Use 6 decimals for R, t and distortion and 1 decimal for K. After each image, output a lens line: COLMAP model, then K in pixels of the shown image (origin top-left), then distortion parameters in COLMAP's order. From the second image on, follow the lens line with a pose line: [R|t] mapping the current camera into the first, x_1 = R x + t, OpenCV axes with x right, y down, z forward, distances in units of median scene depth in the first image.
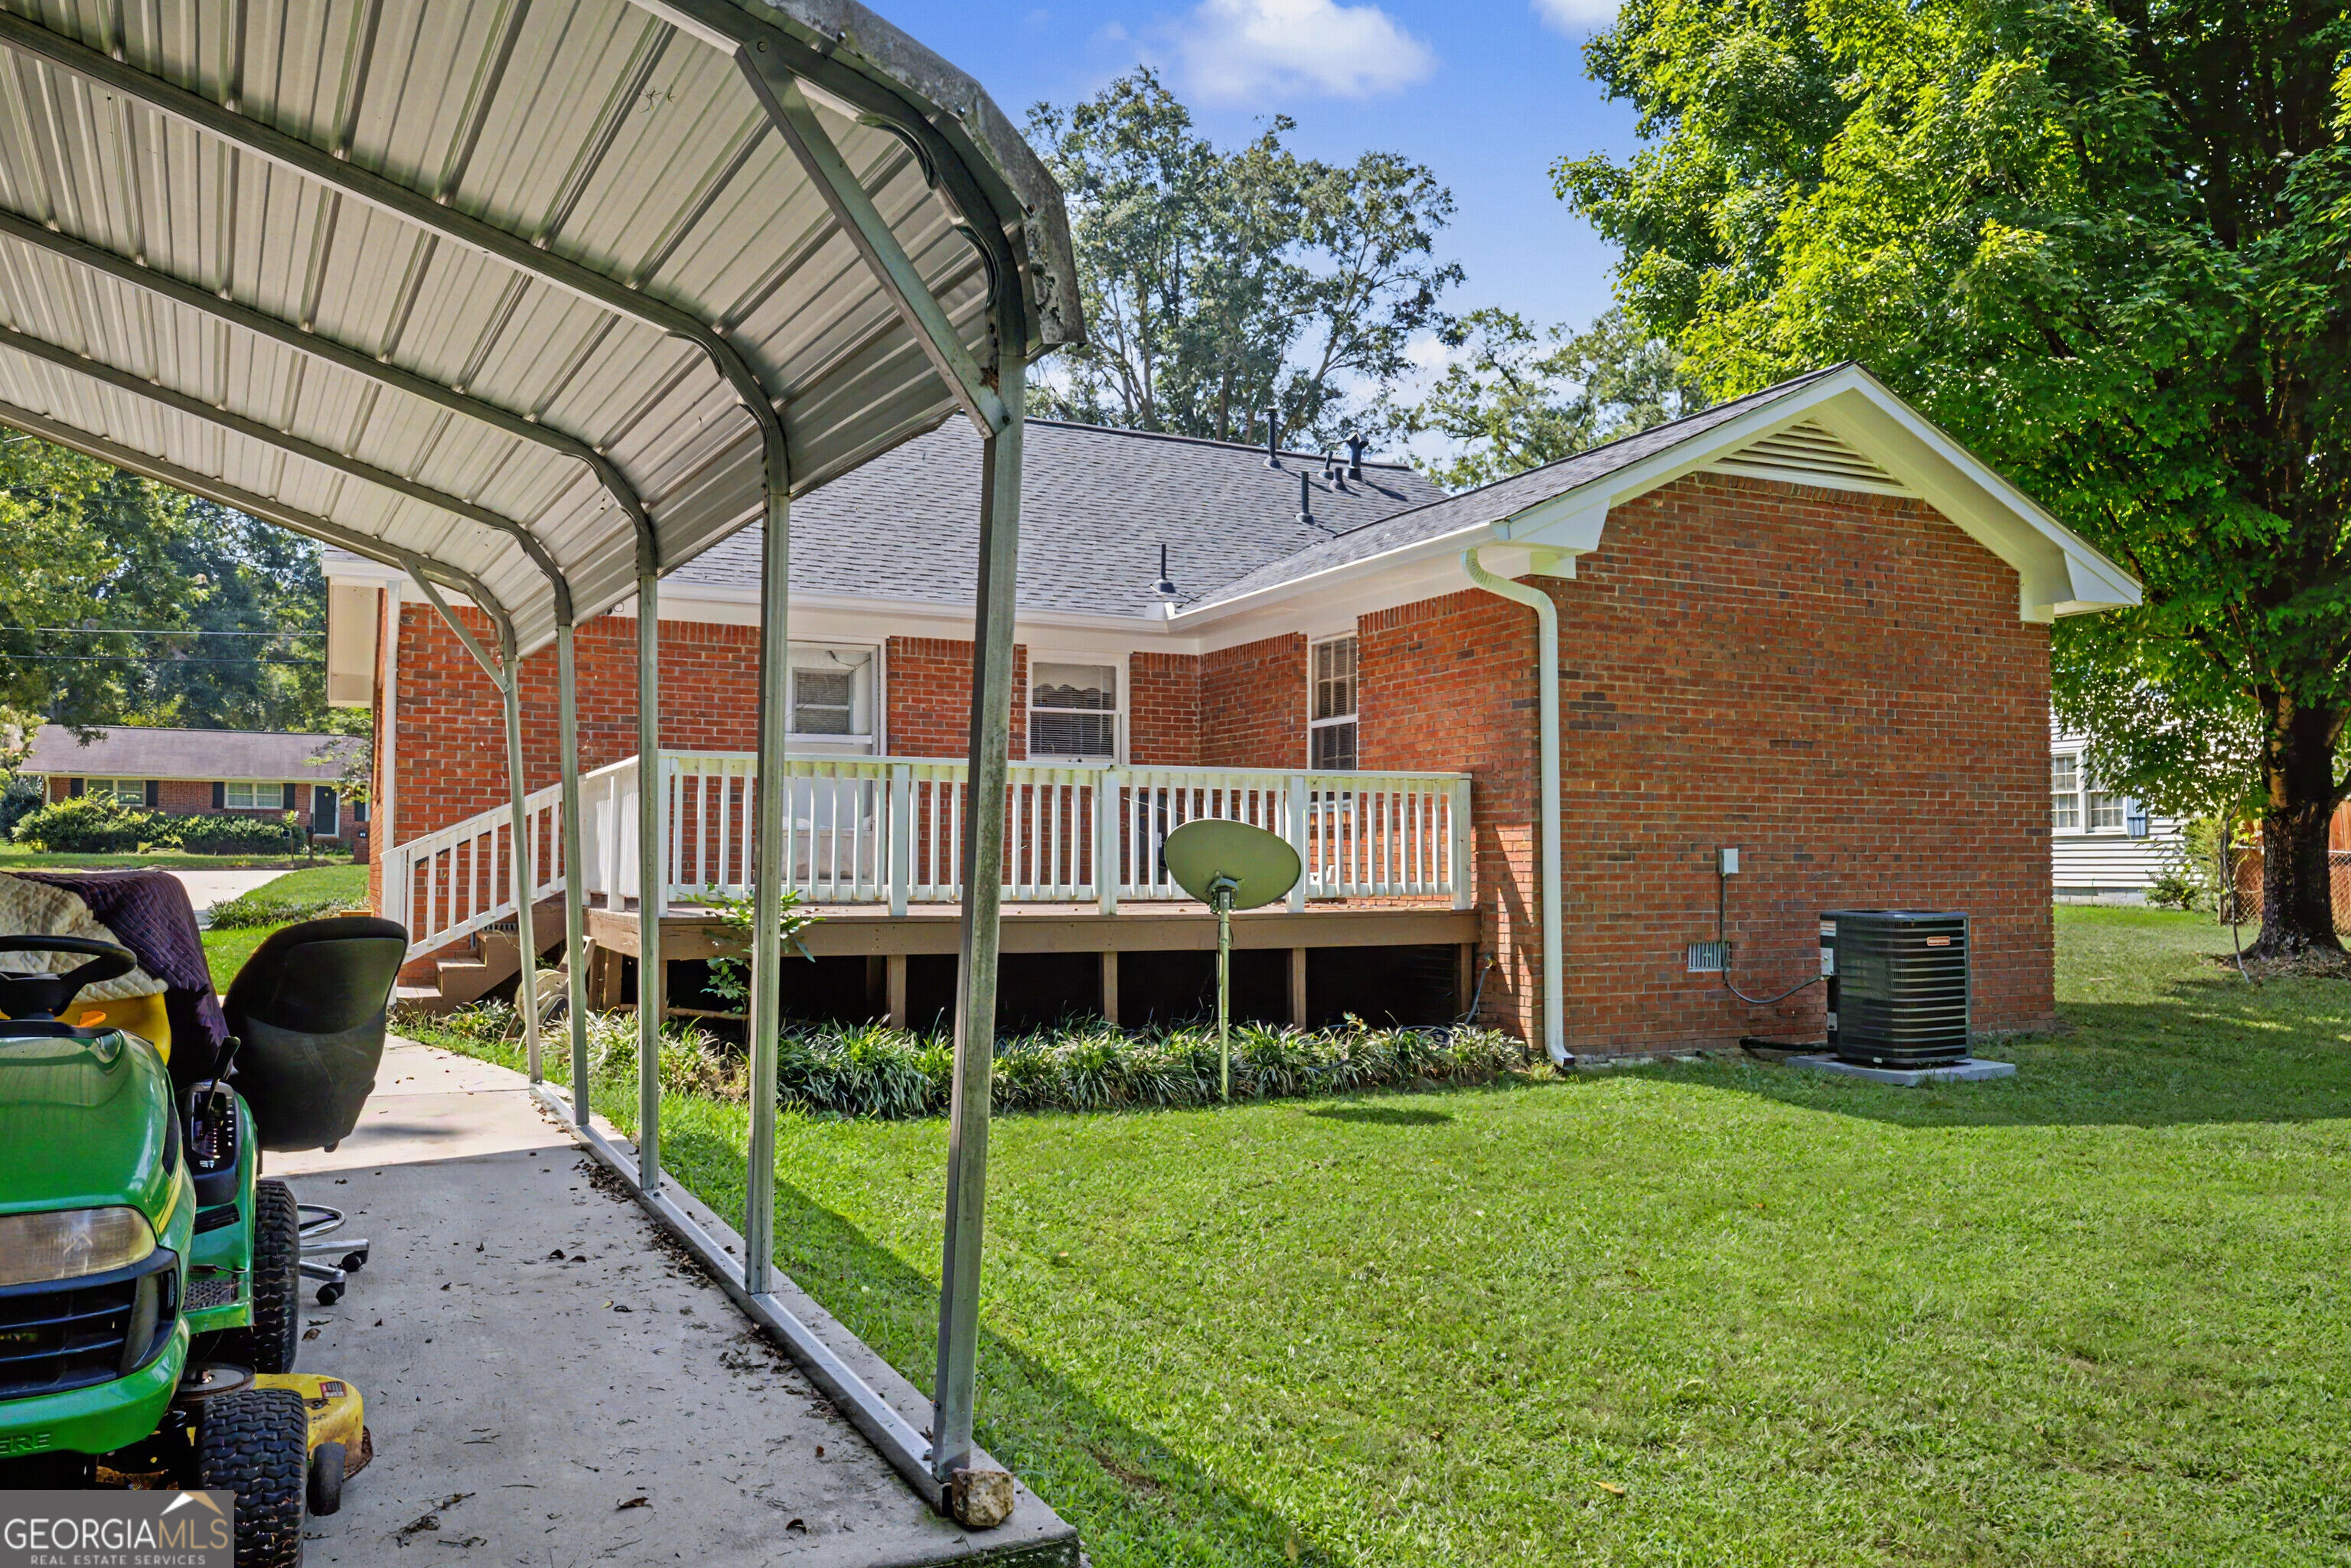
lens RADIAL K [[1731.9, 0, 1175.5], [0, 1731.9, 784.0], [0, 0, 1]] dist [0.003990, -0.004242]
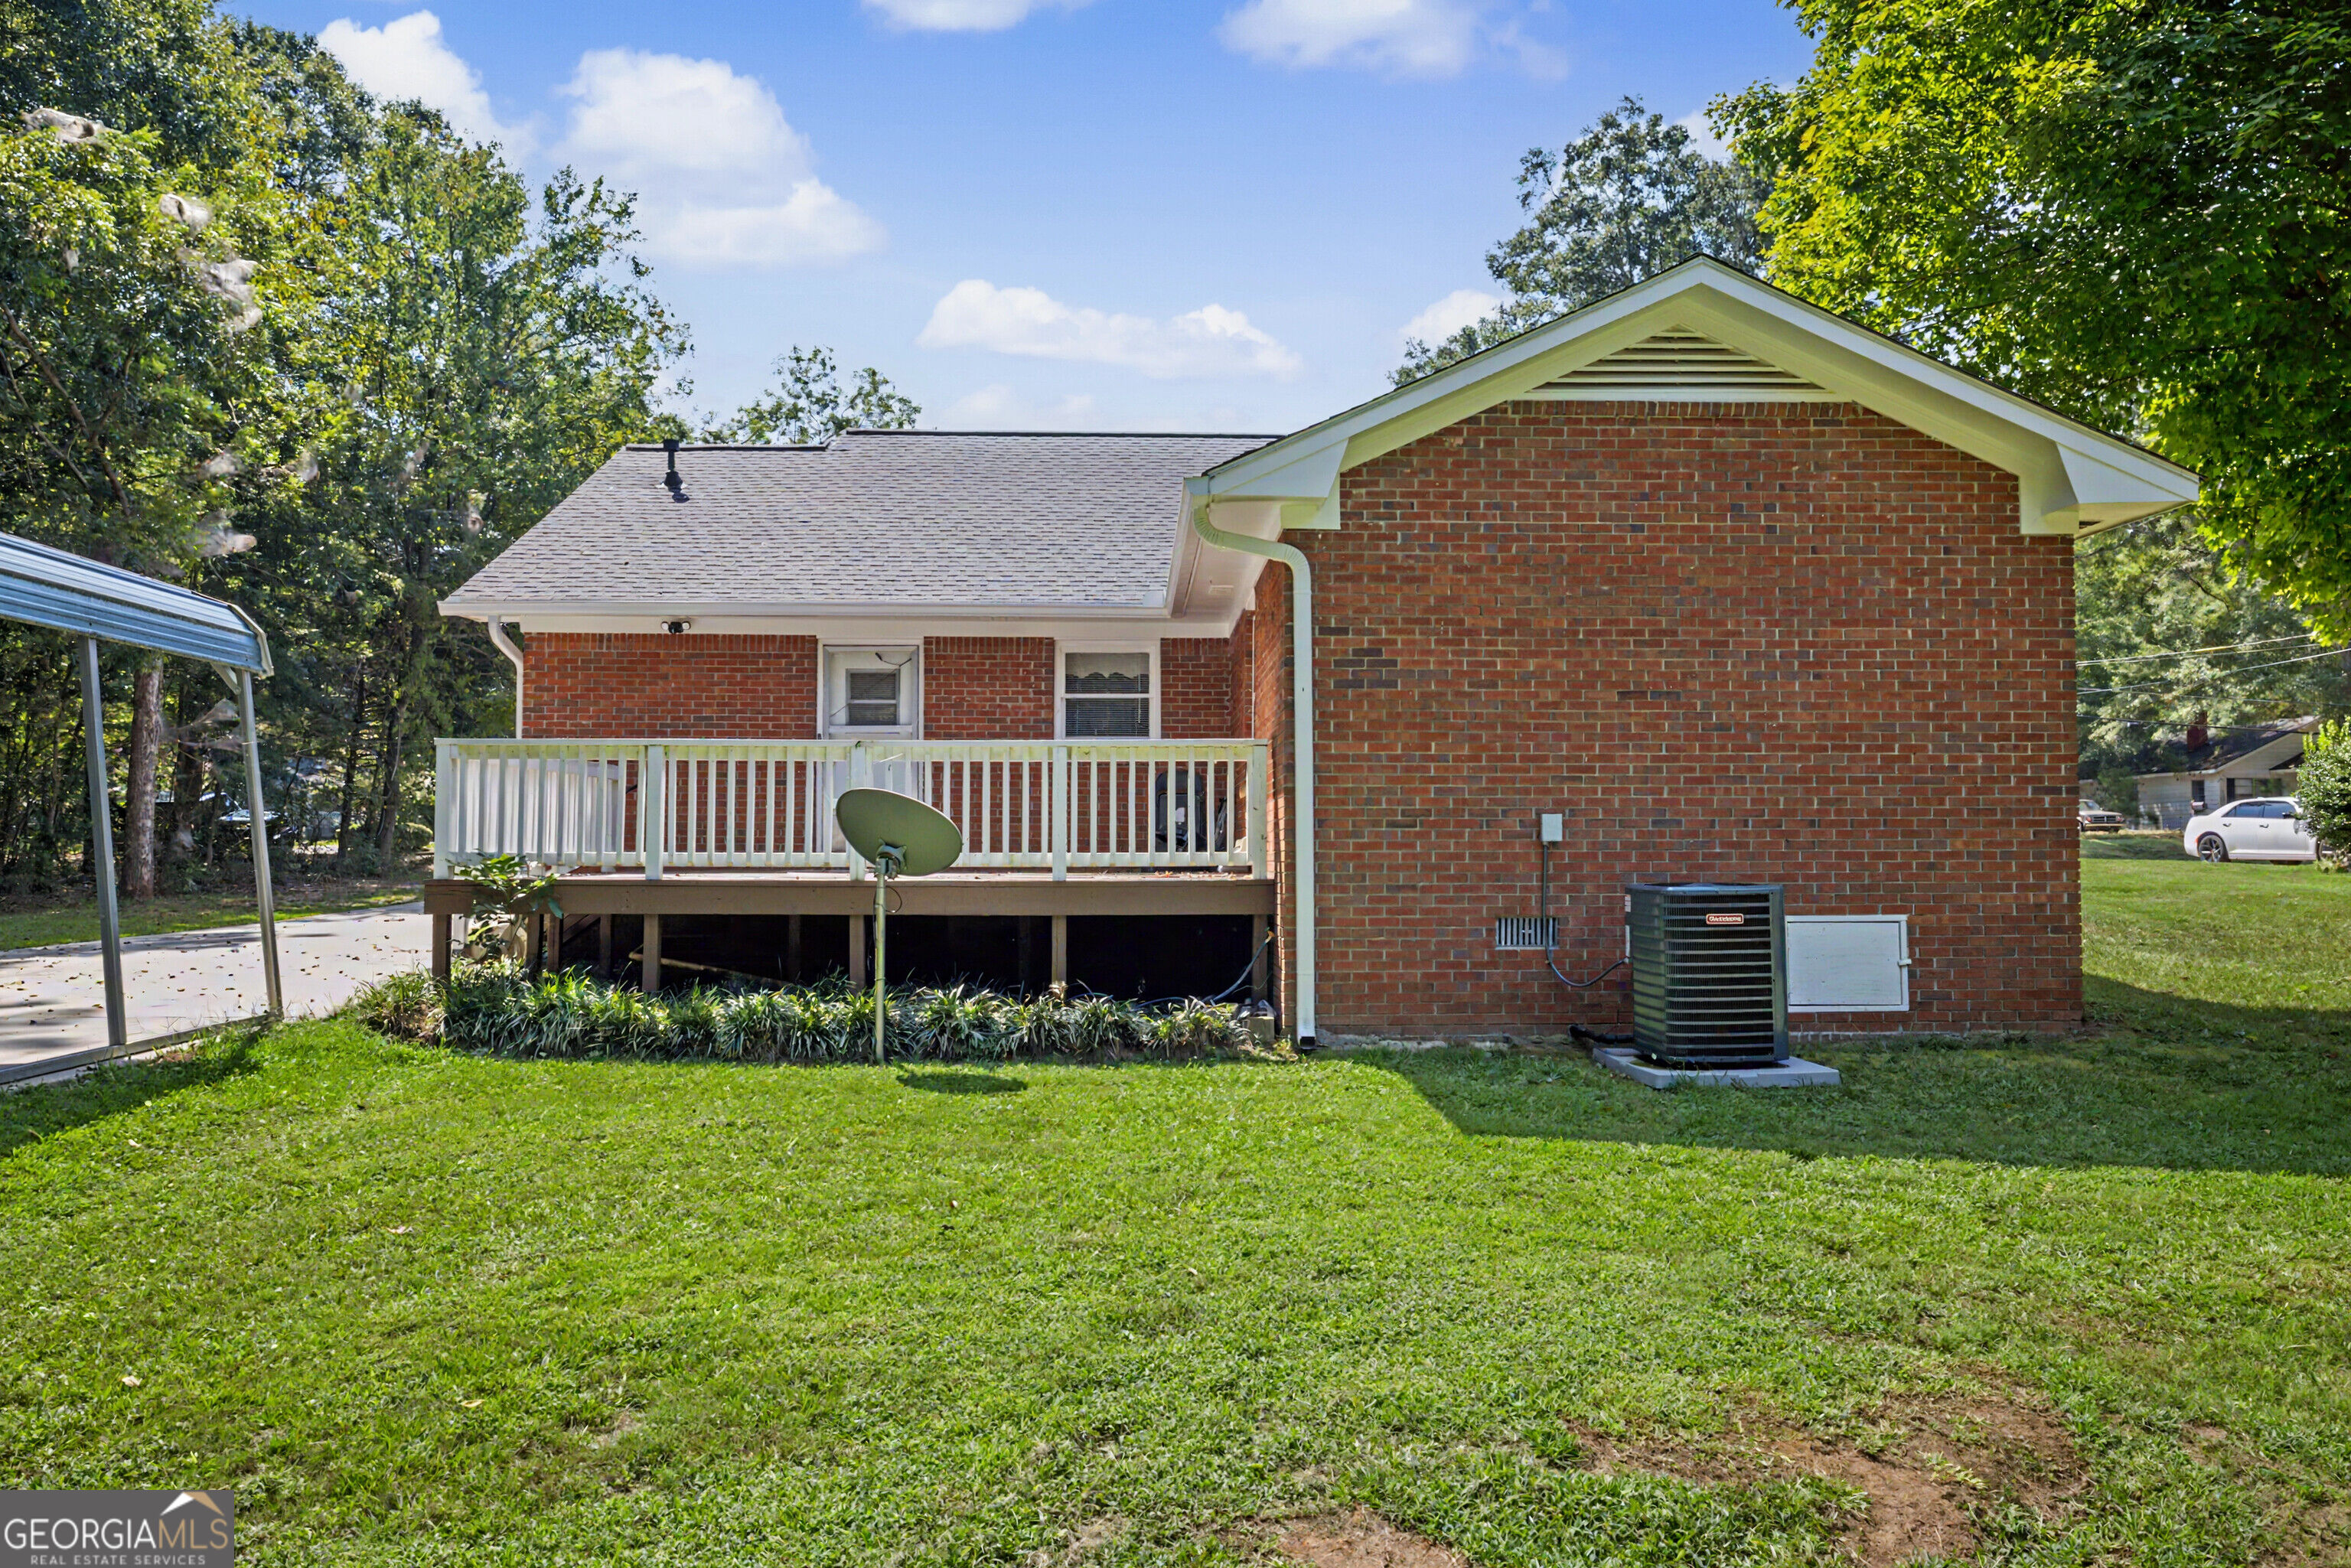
lens RADIAL K [[1487.6, 0, 1175.5], [0, 1487.6, 784.0], [0, 0, 1]] dist [-0.005757, 0.003352]
pose [[0.912959, -0.020052, -0.407558, 0.457656], [0.022499, 0.999746, 0.001212, 0.016549], [0.407430, -0.010277, 0.913179, 0.212288]]
